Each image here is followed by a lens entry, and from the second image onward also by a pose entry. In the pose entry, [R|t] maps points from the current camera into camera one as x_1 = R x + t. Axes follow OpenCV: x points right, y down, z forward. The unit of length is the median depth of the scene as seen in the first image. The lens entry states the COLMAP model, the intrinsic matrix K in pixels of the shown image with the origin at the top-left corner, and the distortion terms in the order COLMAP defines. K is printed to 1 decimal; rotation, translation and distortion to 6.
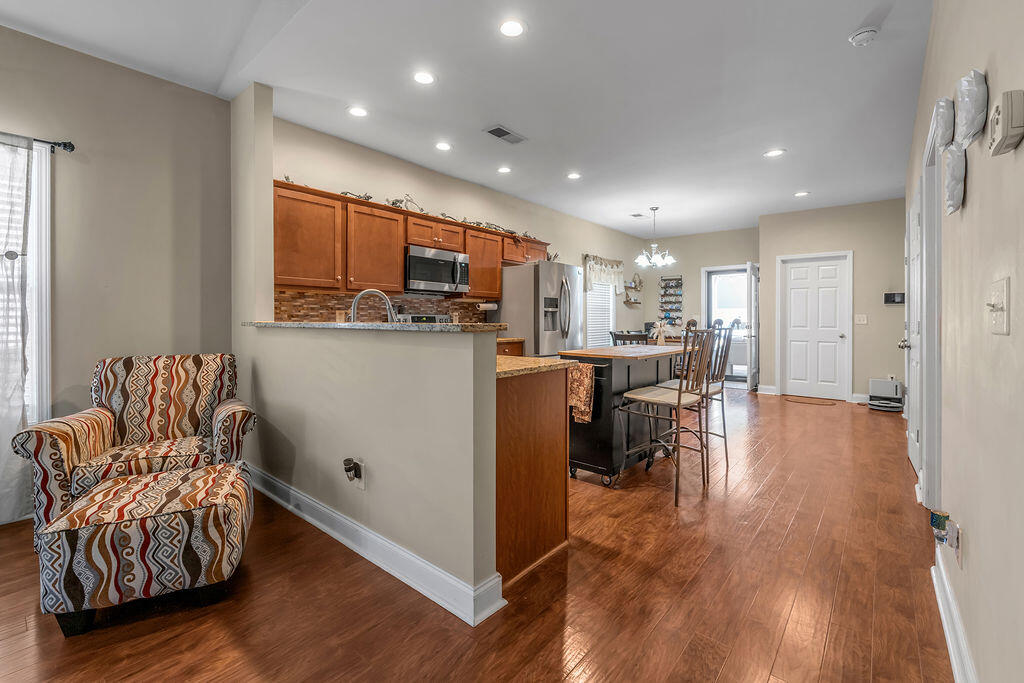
lens RADIAL K [[449.9, 0, 512.6], [0, 449.9, 321.4], [0, 0, 1]] dist [-0.001608, 0.000162]
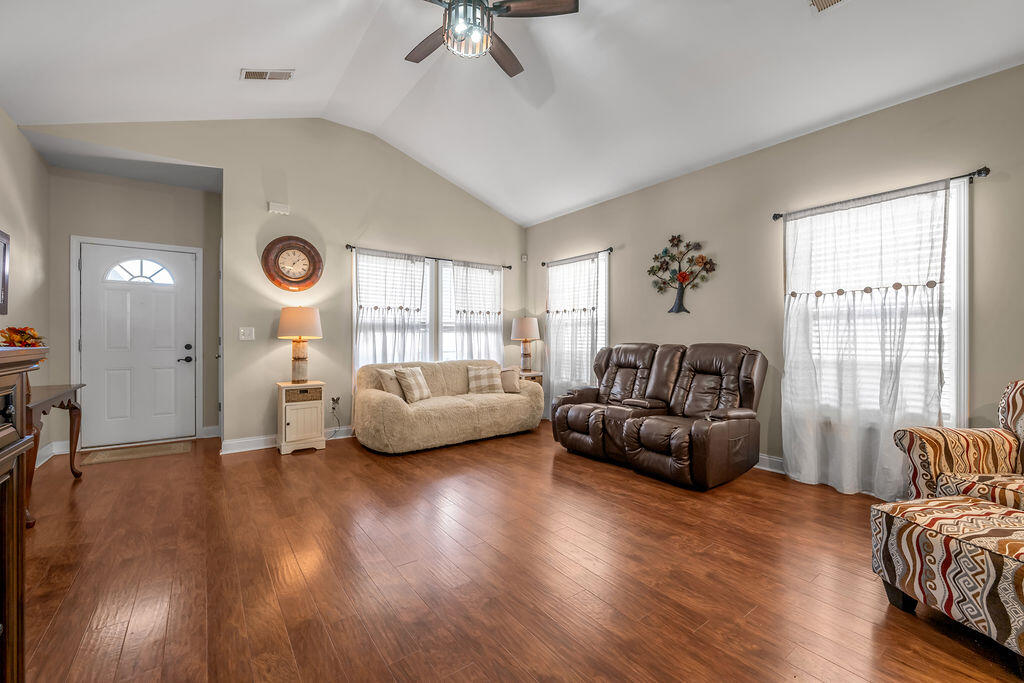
lens RADIAL K [[422.4, 0, 516.9], [0, 422.4, 339.4], [0, 0, 1]] dist [-0.000619, -0.000108]
pose [[-0.229808, 0.003940, -0.973228, 0.124680], [-0.006883, 0.999960, 0.005674, -0.000385], [0.973212, 0.008003, -0.229771, 0.107838]]
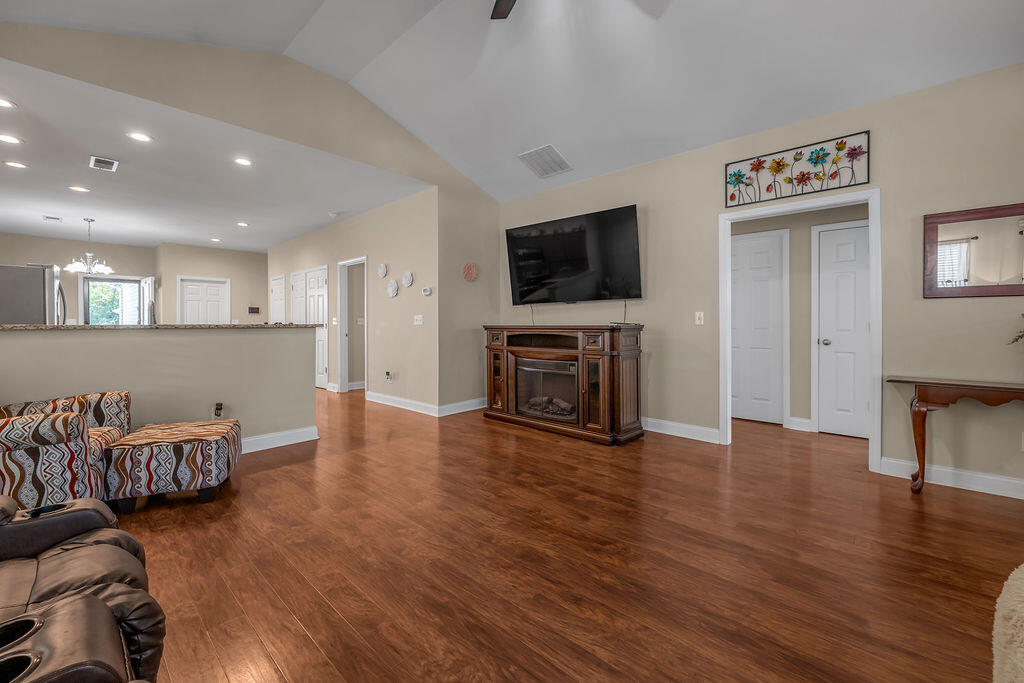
lens RADIAL K [[417.1, 0, 515.9], [0, 417.1, 323.9], [0, 0, 1]] dist [-0.002458, -0.000192]
pose [[0.043194, -0.005397, 0.999052, -0.989088], [0.006906, 0.999963, 0.005104, 0.000394], [-0.999043, 0.006679, 0.043229, -0.104365]]
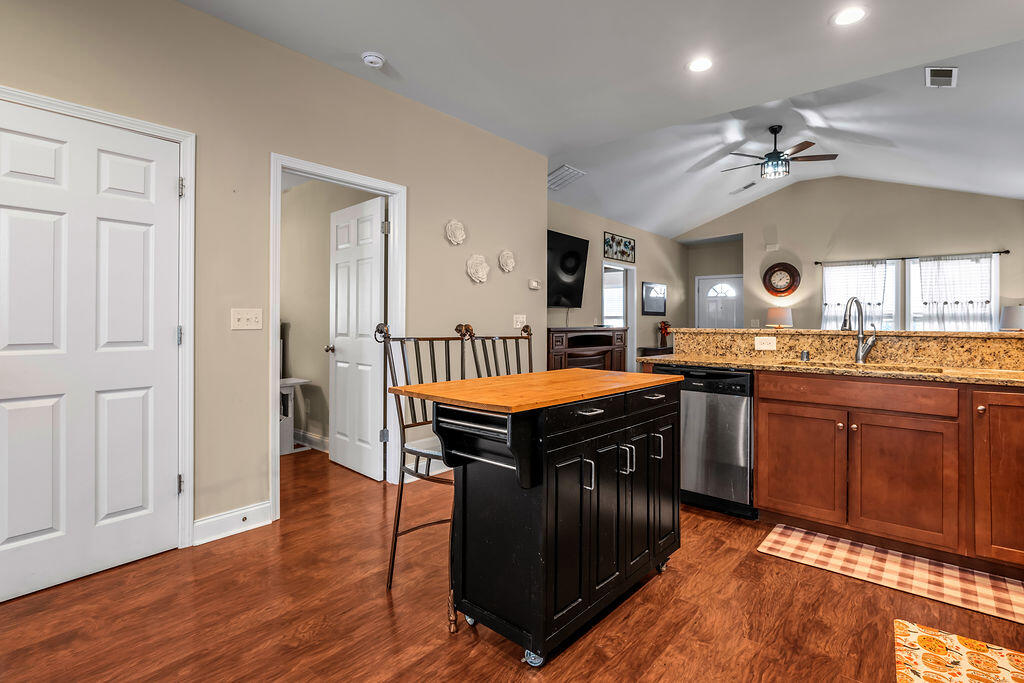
lens RADIAL K [[503.6, 0, 522.0], [0, 503.6, 318.7], [0, 0, 1]] dist [-0.002663, -0.000136]
pose [[-0.999975, -0.006863, -0.001850, 0.266028], [-0.006856, 0.999970, -0.003637, -0.009698], [0.001875, -0.003624, -0.999992, 1.354473]]
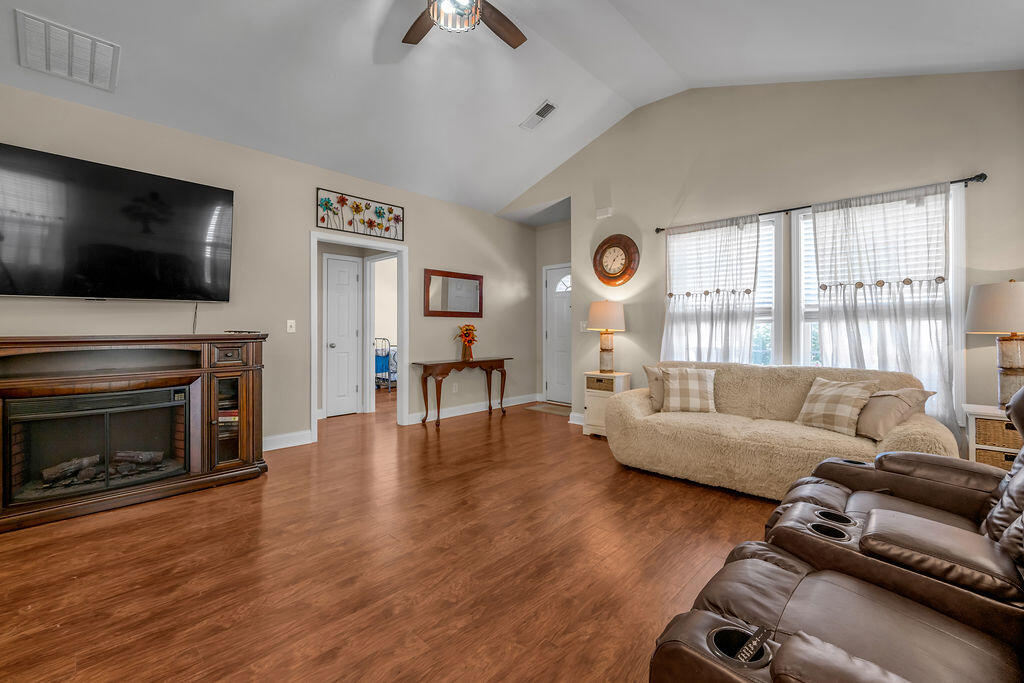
lens RADIAL K [[428.1, 0, 510.6], [0, 428.1, 324.4], [0, 0, 1]] dist [-0.000594, -0.000137]
pose [[-0.997360, 0.001307, 0.072603, -0.594081], [0.000831, 0.999978, -0.006581, -0.002444], [-0.072610, -0.006503, -0.997339, 0.479158]]
